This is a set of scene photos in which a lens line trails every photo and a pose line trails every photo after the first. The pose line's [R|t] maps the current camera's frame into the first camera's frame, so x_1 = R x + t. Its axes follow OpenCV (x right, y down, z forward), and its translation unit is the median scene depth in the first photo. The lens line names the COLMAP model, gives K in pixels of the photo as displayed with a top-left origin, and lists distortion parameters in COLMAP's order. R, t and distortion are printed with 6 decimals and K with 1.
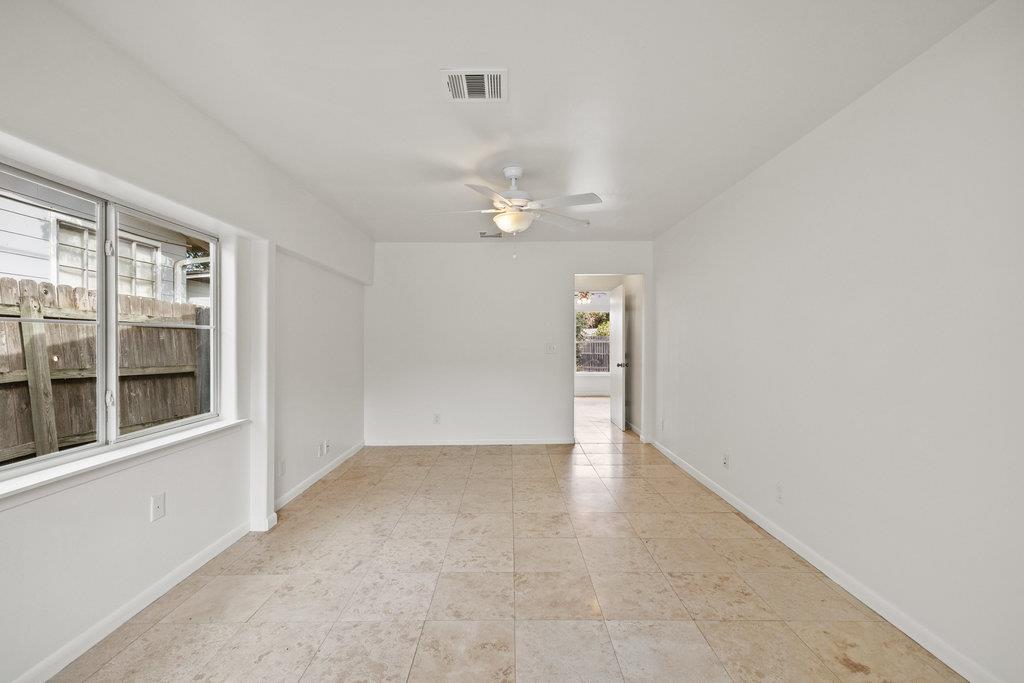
lens RADIAL K [[434.1, 0, 511.7], [0, 434.1, 339.4], [0, 0, 1]] dist [0.002166, 0.000522]
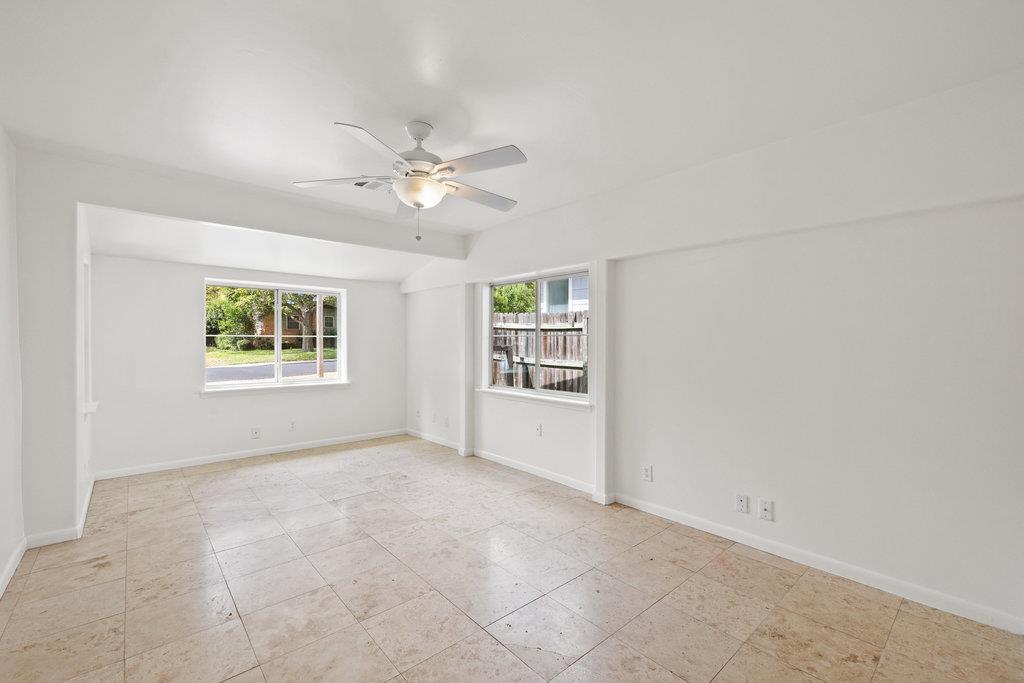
lens RADIAL K [[434.1, 0, 511.7], [0, 434.1, 339.4], [0, 0, 1]] dist [0.002166, 0.000522]
pose [[-0.754849, -0.001377, -0.655897, 0.474746], [0.001479, 0.999992, -0.003802, -0.009957], [0.655897, -0.003840, -0.754841, 2.048741]]
